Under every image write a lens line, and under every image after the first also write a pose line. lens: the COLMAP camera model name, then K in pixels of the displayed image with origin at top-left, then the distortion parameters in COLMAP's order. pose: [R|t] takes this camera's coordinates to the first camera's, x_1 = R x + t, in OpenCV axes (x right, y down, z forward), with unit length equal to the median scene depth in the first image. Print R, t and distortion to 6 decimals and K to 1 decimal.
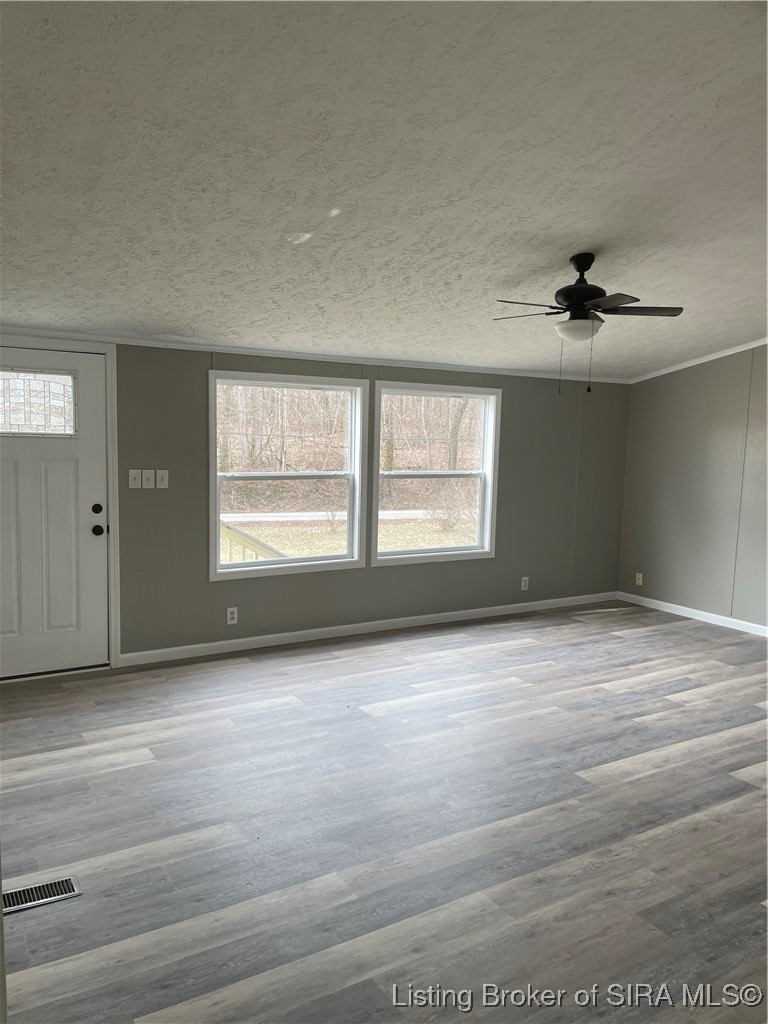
lens RADIAL K [[778.8, 0, 379.8], [0, 778.8, 516.1], [0, 0, 1]] dist [0.056320, -0.069466]
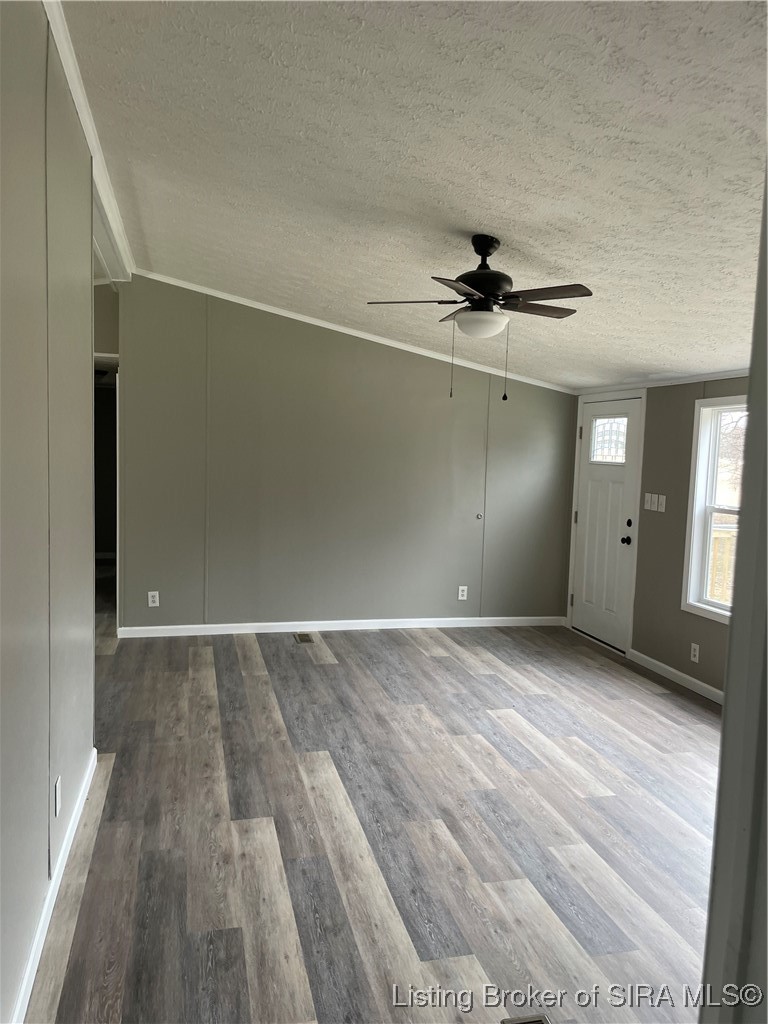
lens RADIAL K [[778.8, 0, 381.8], [0, 778.8, 507.6], [0, 0, 1]] dist [0.056320, -0.069466]
pose [[-0.307089, 0.039123, -0.950876, 1.001083], [-0.148123, 0.985013, 0.088365, -0.090625], [0.940083, 0.167983, -0.296692, 1.072963]]
